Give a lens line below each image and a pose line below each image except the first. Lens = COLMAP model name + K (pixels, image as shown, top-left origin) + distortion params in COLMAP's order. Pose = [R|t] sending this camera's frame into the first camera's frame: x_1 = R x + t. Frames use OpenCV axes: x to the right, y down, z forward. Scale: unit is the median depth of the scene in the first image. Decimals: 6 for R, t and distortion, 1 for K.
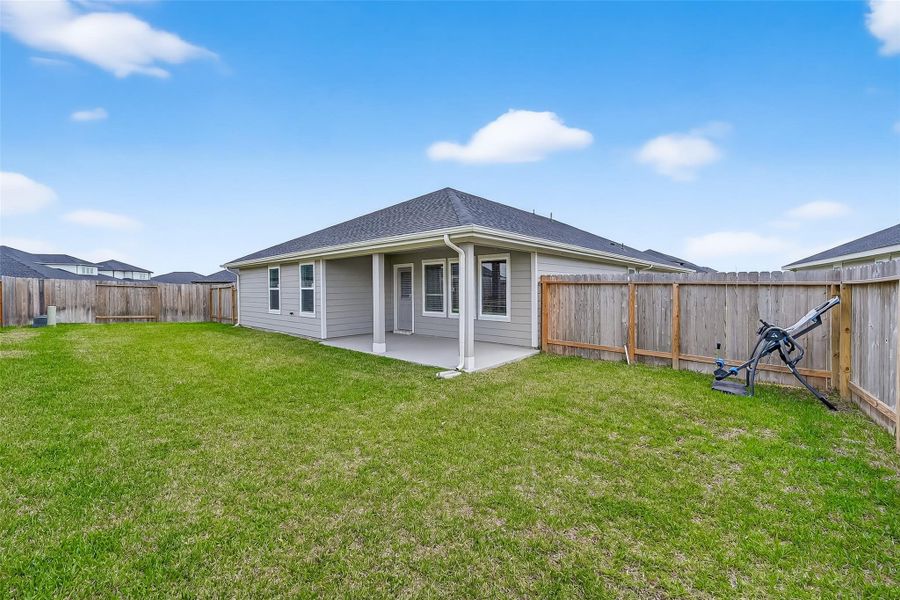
lens RADIAL K [[361.8, 0, 457.3], [0, 361.8, 296.9], [0, 0, 1]] dist [0.000613, 0.000275]
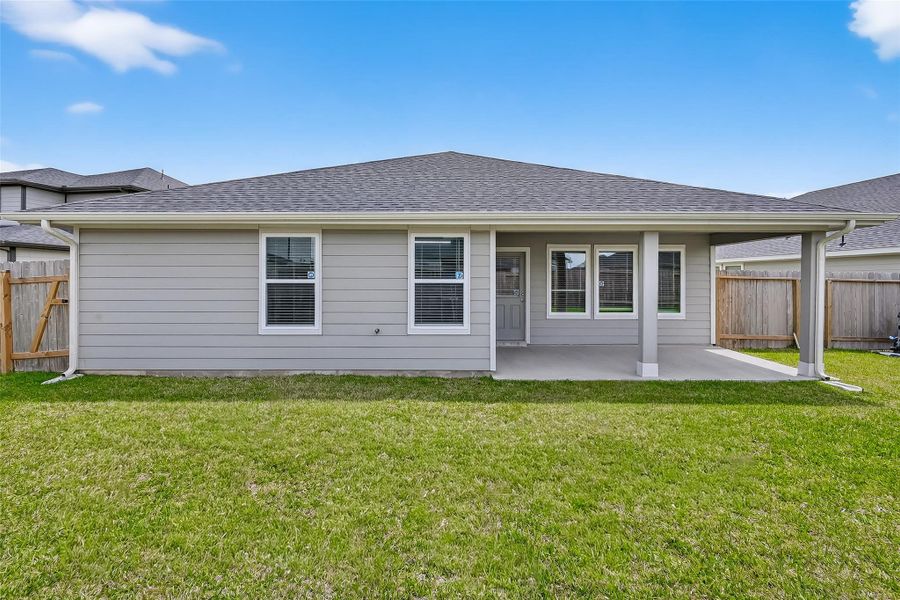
lens RADIAL K [[361.8, 0, 453.6], [0, 361.8, 293.3], [0, 0, 1]] dist [0.000613, 0.000275]
pose [[0.752603, -0.014961, 0.658304, -0.779631], [0.009304, 0.999884, 0.012087, -0.012050], [-0.658409, -0.002972, 0.752655, 0.599158]]
